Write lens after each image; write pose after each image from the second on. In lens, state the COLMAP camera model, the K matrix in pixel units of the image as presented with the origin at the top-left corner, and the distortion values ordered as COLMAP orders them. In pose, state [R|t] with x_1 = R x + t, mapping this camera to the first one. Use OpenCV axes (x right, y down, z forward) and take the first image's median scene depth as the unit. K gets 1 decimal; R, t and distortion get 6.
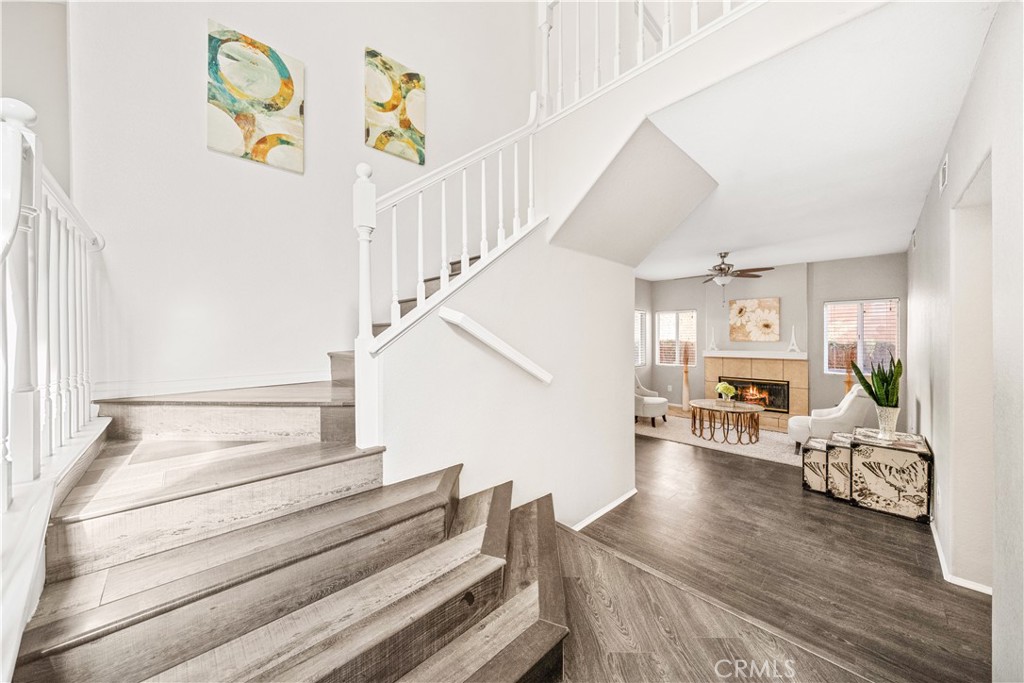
lens RADIAL K [[349.2, 0, 506.8], [0, 349.2, 339.6], [0, 0, 1]] dist [-0.006187, -0.000148]
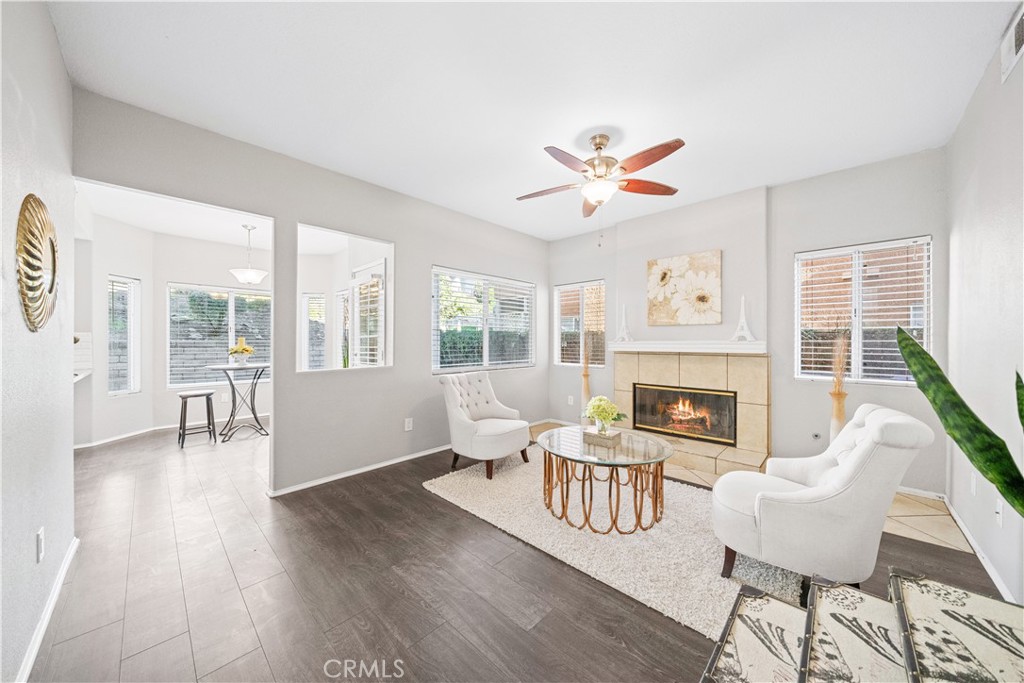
lens RADIAL K [[349.2, 0, 509.2], [0, 349.2, 341.2], [0, 0, 1]] dist [-0.006187, -0.000148]
pose [[0.998766, 0.007722, 0.049065, 0.385612], [-0.007132, 0.999900, -0.012187, 0.043231], [-0.049154, 0.011822, 0.998721, 0.417482]]
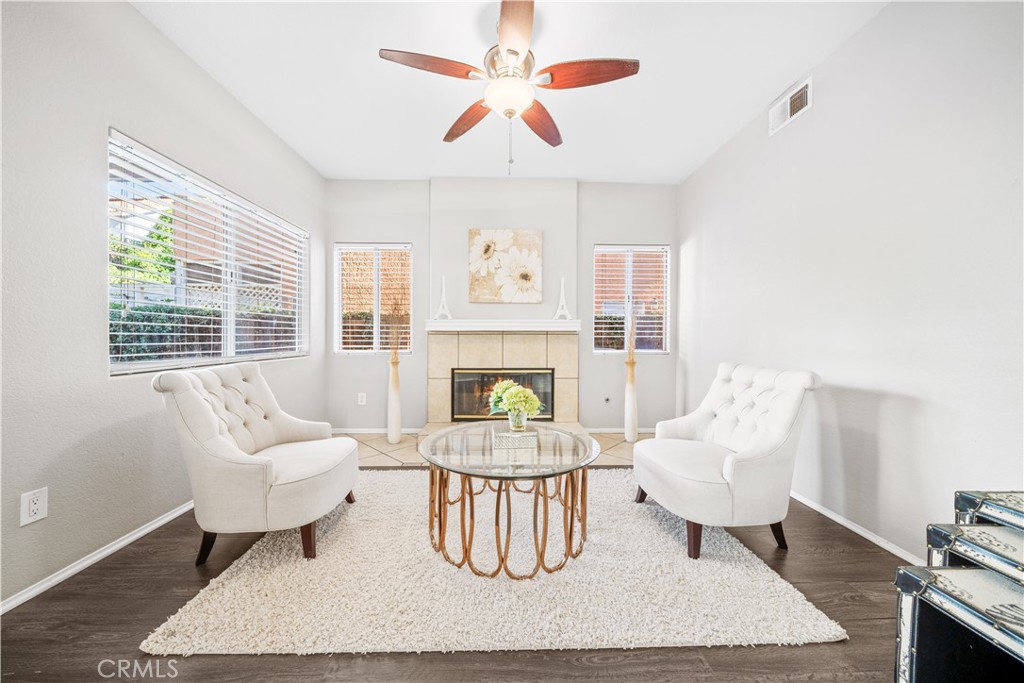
lens RADIAL K [[349.2, 0, 509.8], [0, 349.2, 338.5], [0, 0, 1]] dist [-0.006187, -0.000148]
pose [[0.669266, 0.002521, 0.743019, 0.290184], [0.001969, 0.999985, -0.005167, 0.067806], [-0.743020, 0.004921, 0.669251, 0.621675]]
